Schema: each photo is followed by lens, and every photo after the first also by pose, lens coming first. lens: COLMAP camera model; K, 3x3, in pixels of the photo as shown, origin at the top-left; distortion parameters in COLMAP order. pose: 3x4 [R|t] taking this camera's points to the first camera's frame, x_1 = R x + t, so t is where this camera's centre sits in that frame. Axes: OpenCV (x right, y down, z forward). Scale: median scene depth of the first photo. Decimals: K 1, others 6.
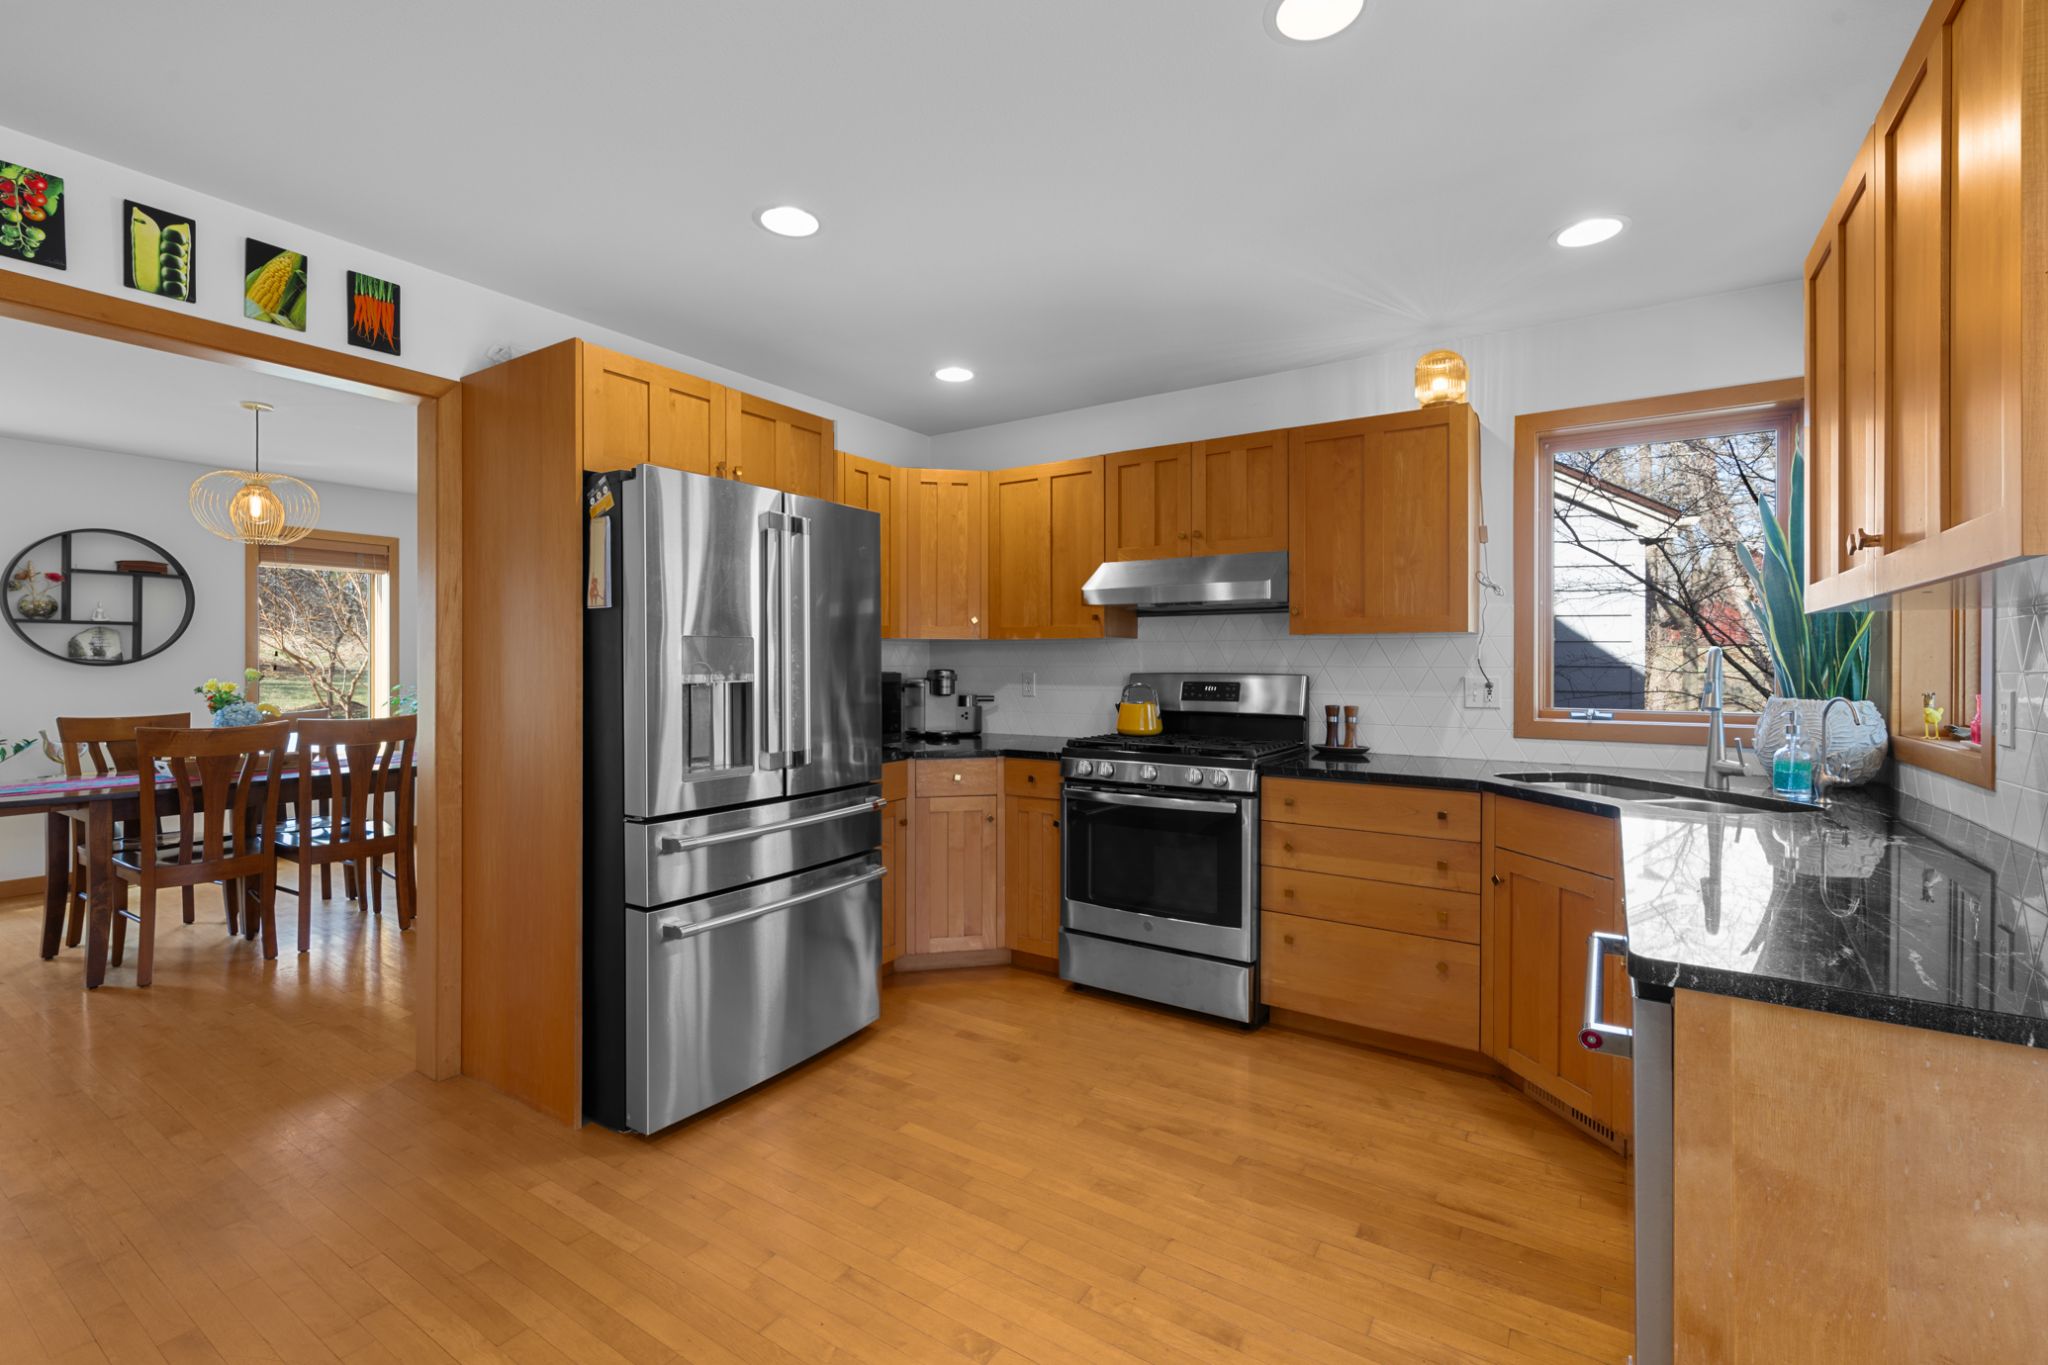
lens RADIAL K [[888.2, 0, 1012.2], [0, 888.2, 667.3], [0, 0, 1]] dist [0.000721, -0.000743]
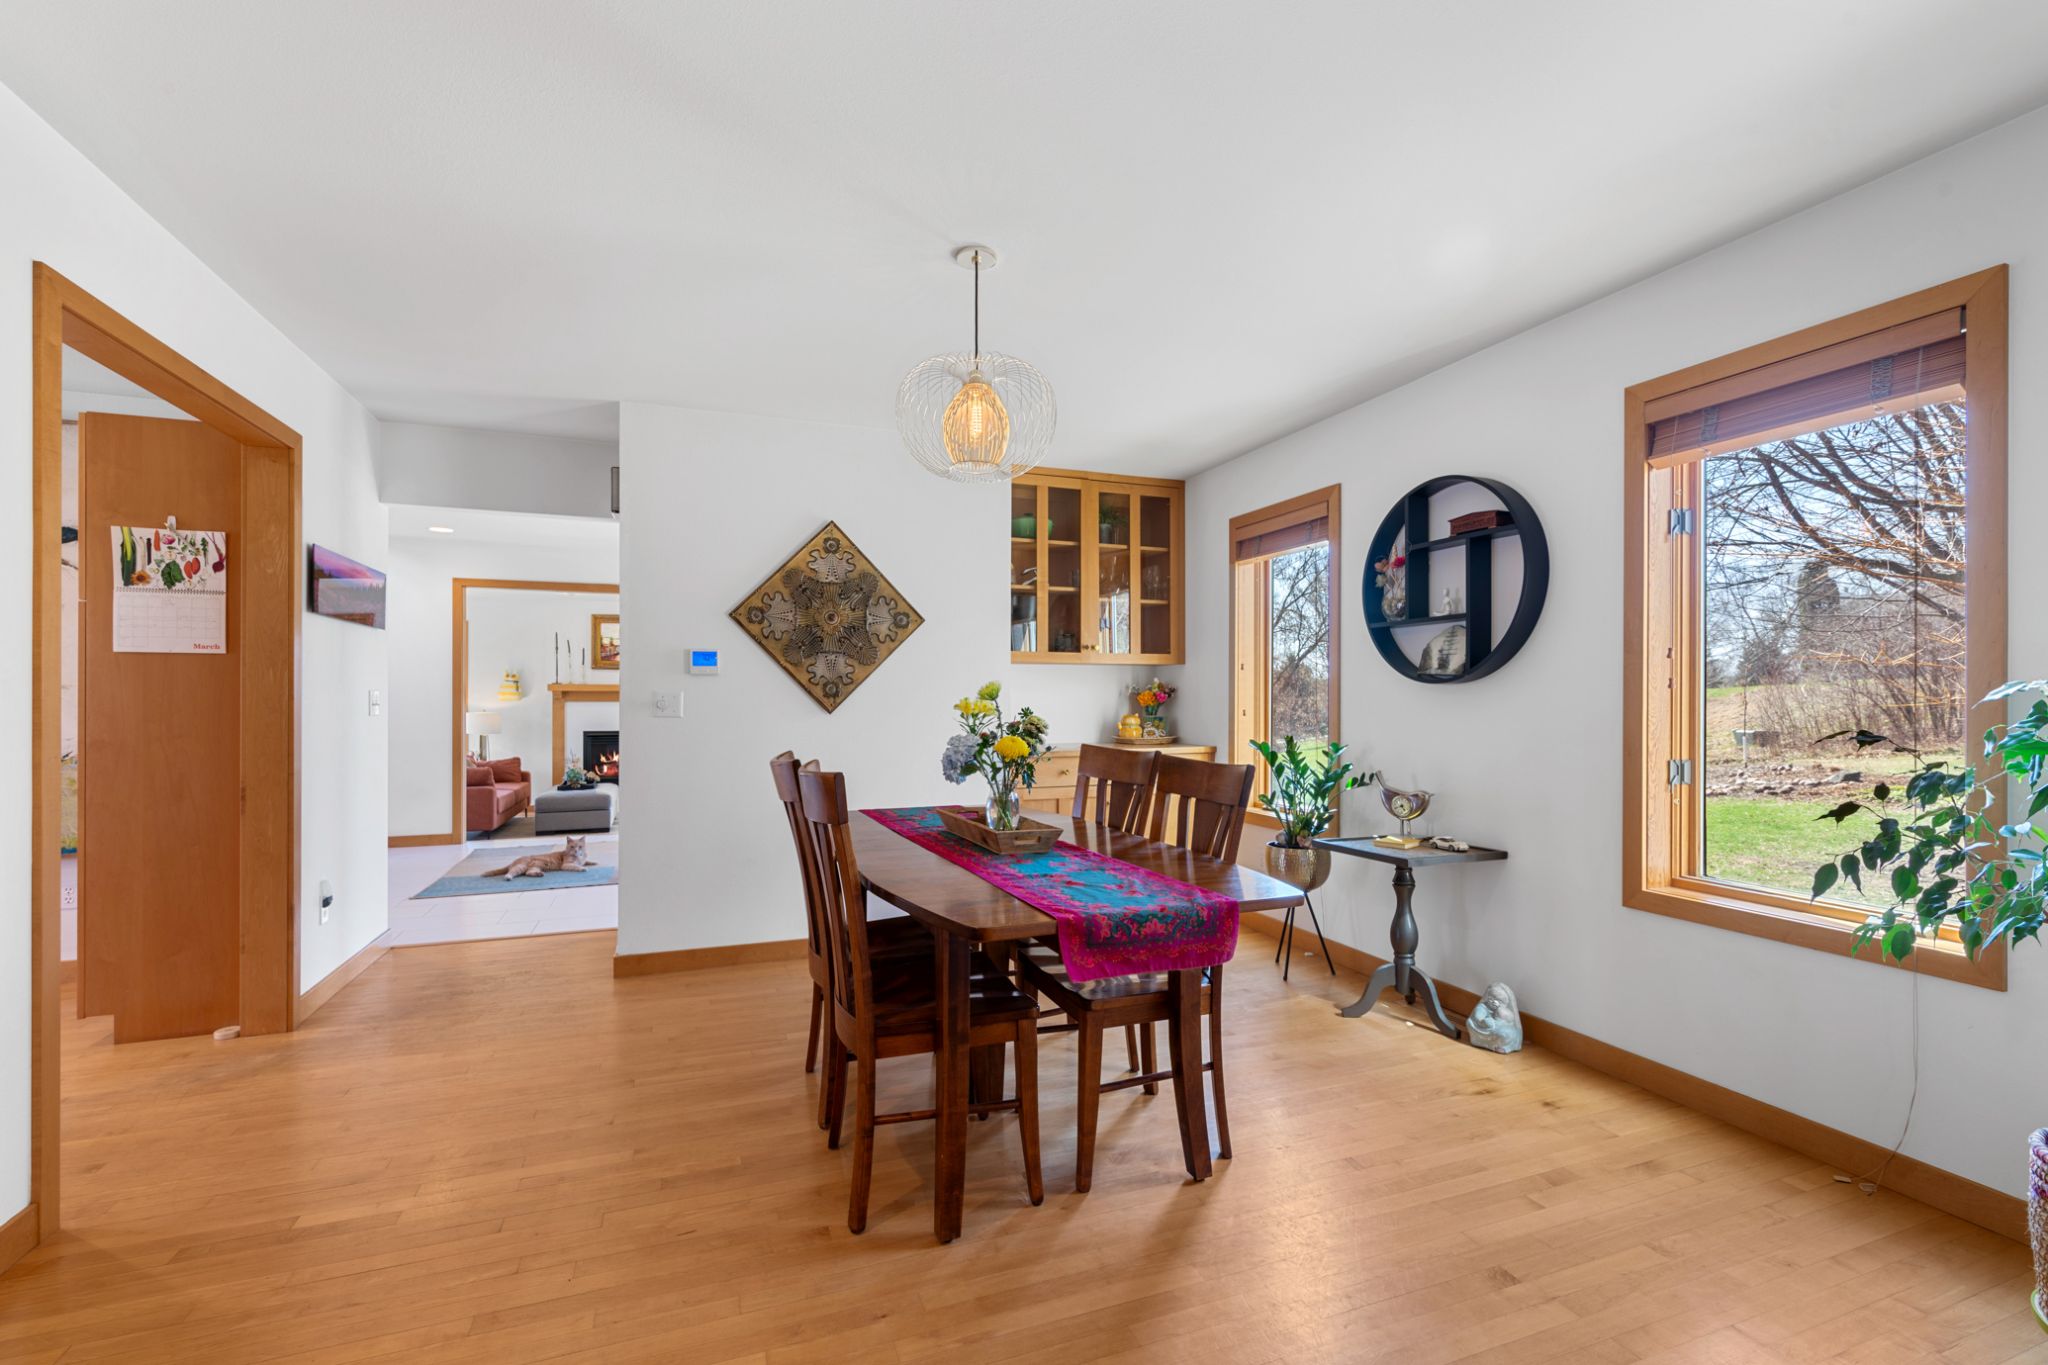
lens RADIAL K [[888.2, 0, 1017.9], [0, 888.2, 695.1], [0, 0, 1]] dist [0.000721, -0.000743]
pose [[-0.593431, -0.006517, -0.804859, -0.464266], [-0.005352, 0.999977, -0.004151, 0.018601], [0.804867, 0.001844, -0.593452, 1.756363]]
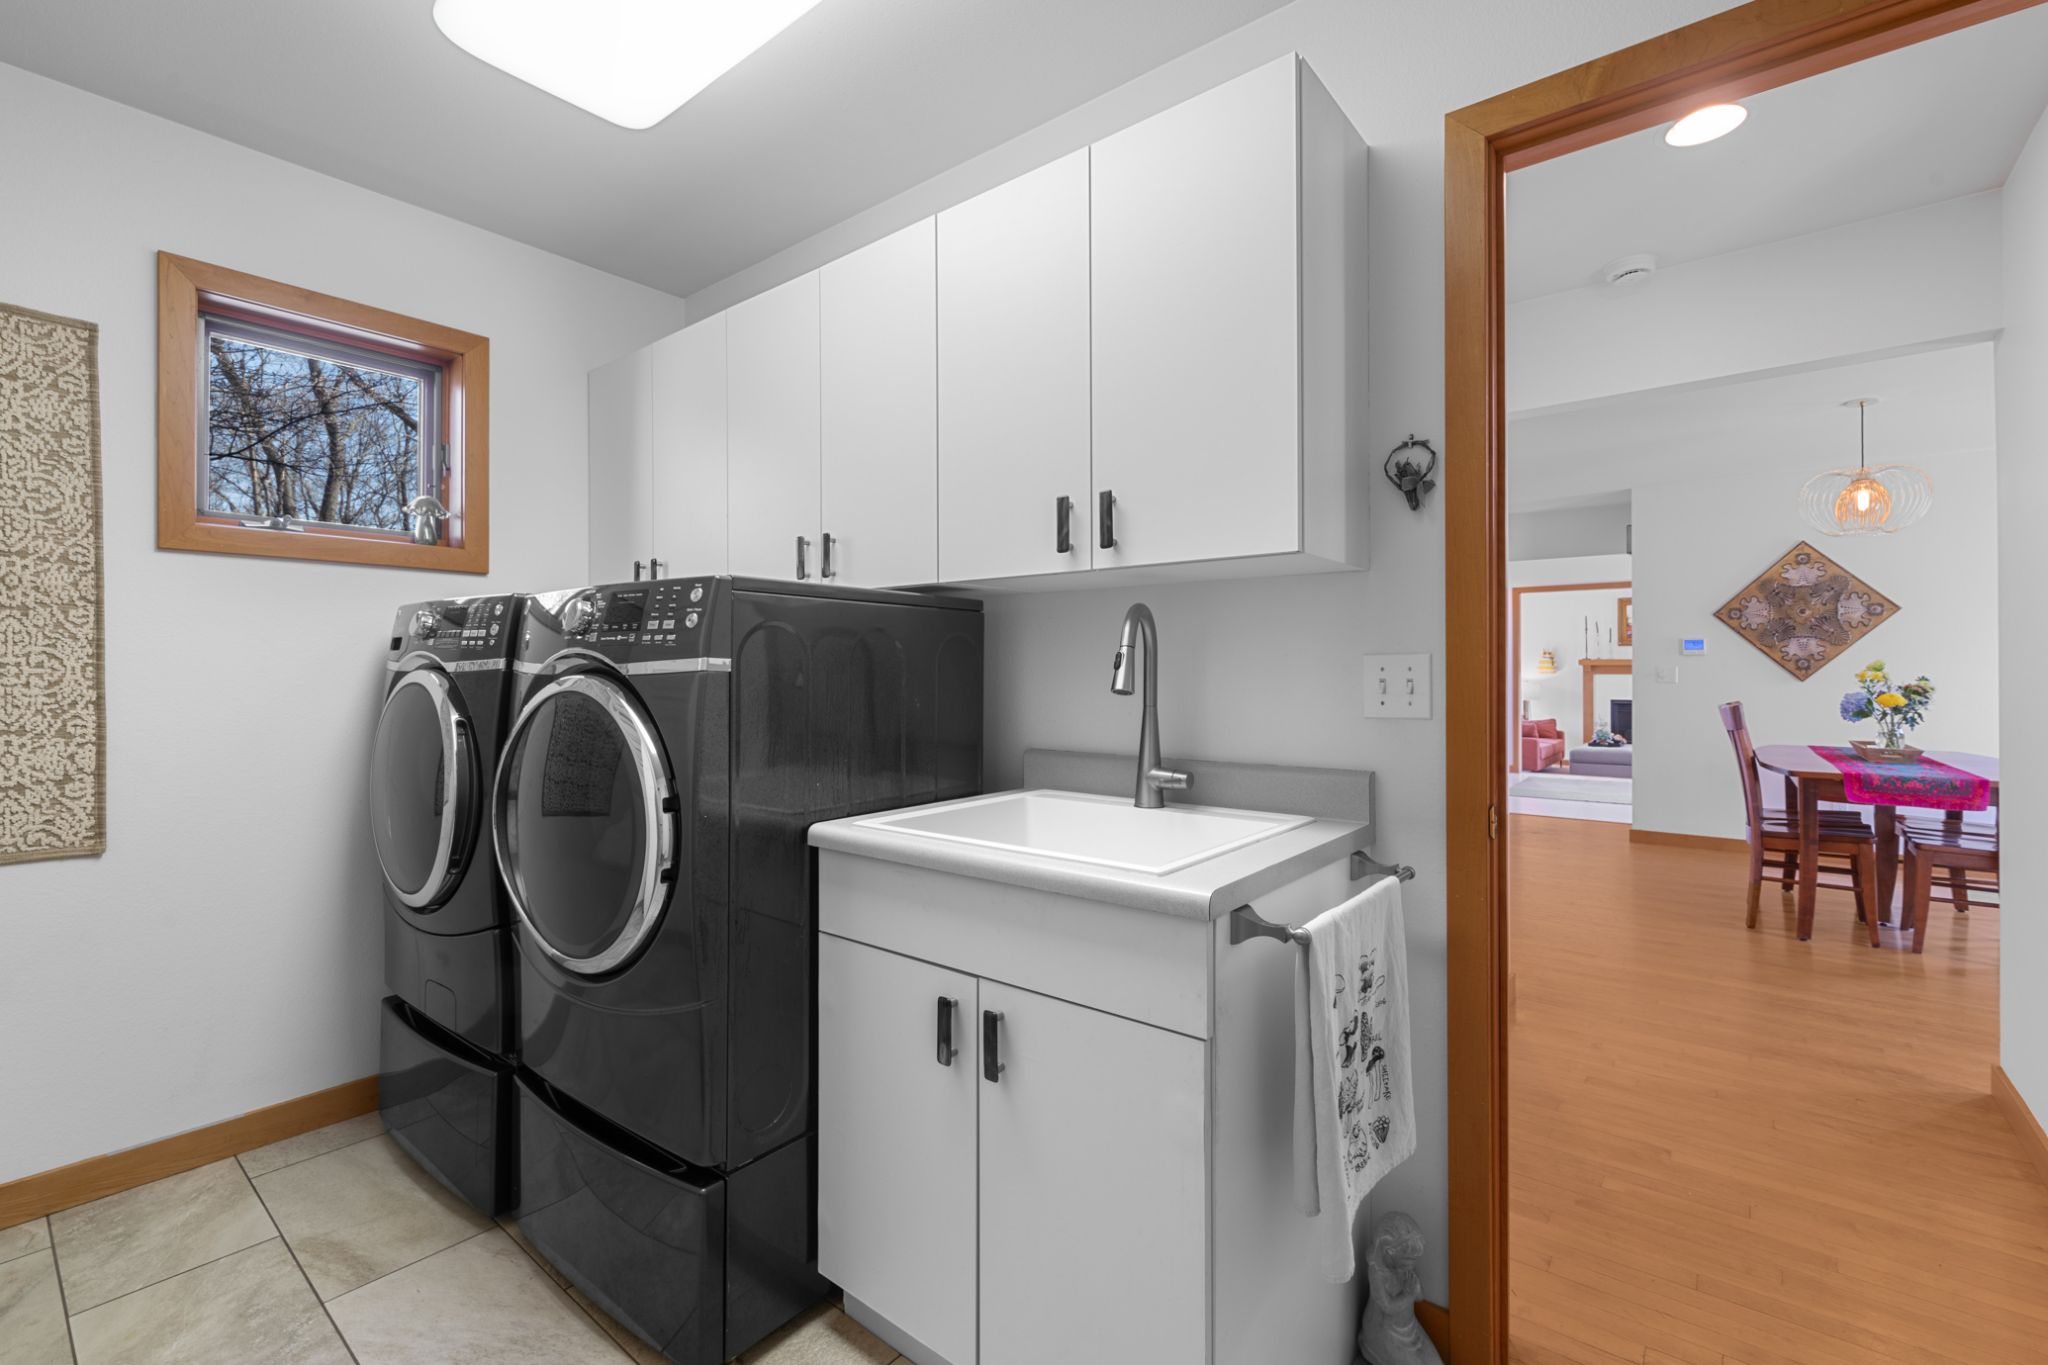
lens RADIAL K [[888.2, 0, 1023.2], [0, 888.2, 673.3], [0, 0, 1]] dist [0.000721, -0.000743]
pose [[-0.994516, 0.001648, 0.104576, -0.006214], [0.001996, 0.999993, 0.003231, 0.016290], [-0.104570, 0.003422, -0.994512, 2.648475]]
